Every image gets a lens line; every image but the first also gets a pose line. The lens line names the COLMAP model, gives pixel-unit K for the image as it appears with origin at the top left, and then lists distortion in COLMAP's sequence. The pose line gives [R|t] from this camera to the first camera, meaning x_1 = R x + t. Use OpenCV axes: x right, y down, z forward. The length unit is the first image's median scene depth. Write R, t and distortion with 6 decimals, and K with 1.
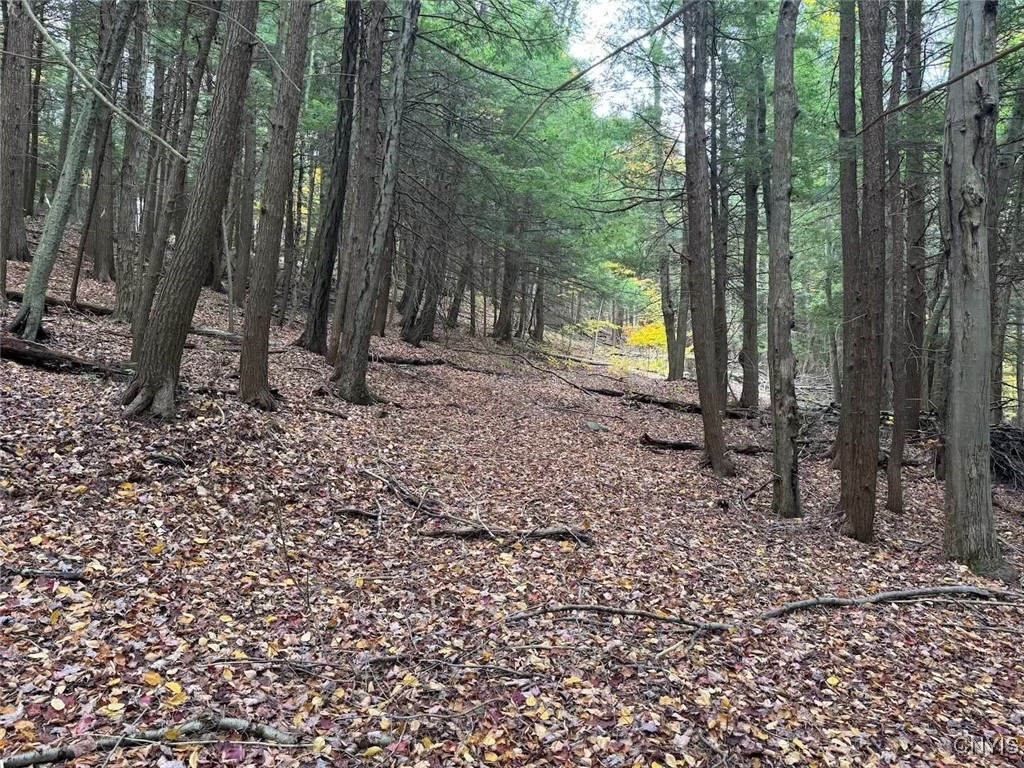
lens RADIAL K [[713.6, 0, 511.6], [0, 713.6, 386.5], [0, 0, 1]] dist [0.006407, 0.001218]
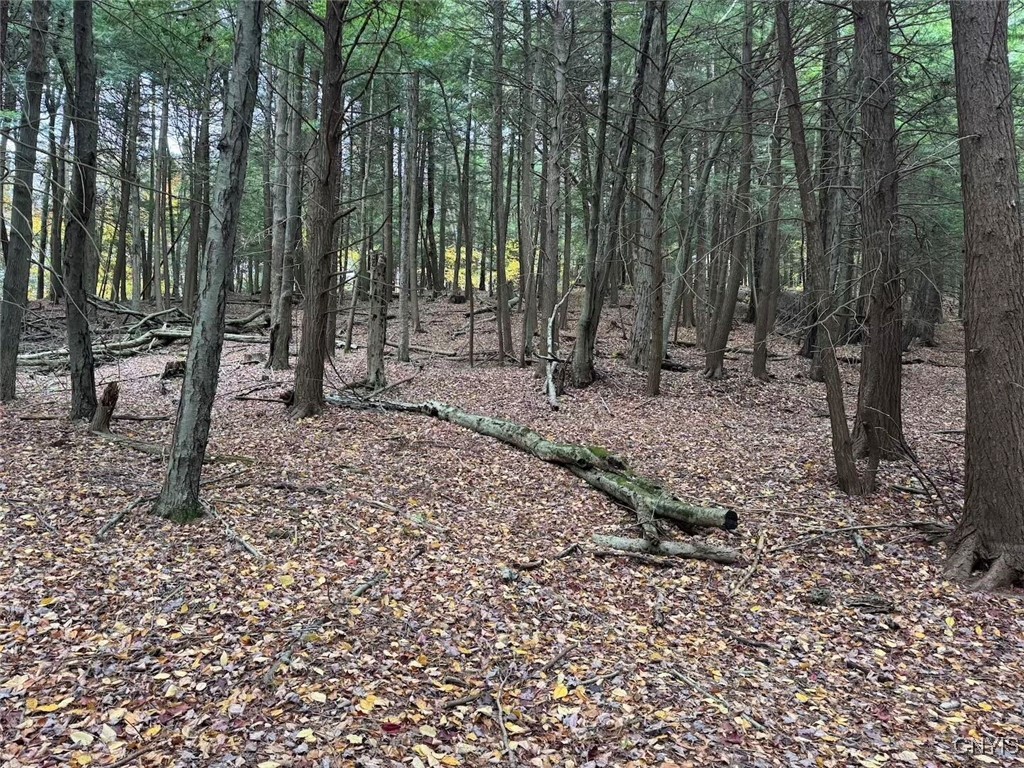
lens RADIAL K [[713.6, 0, 511.2], [0, 713.6, 384.9], [0, 0, 1]] dist [0.006407, 0.001218]
pose [[0.729831, -0.047666, -0.681963, 0.462030], [0.019482, 0.998611, -0.048948, 0.108658], [0.683349, 0.022437, 0.729747, -0.889380]]
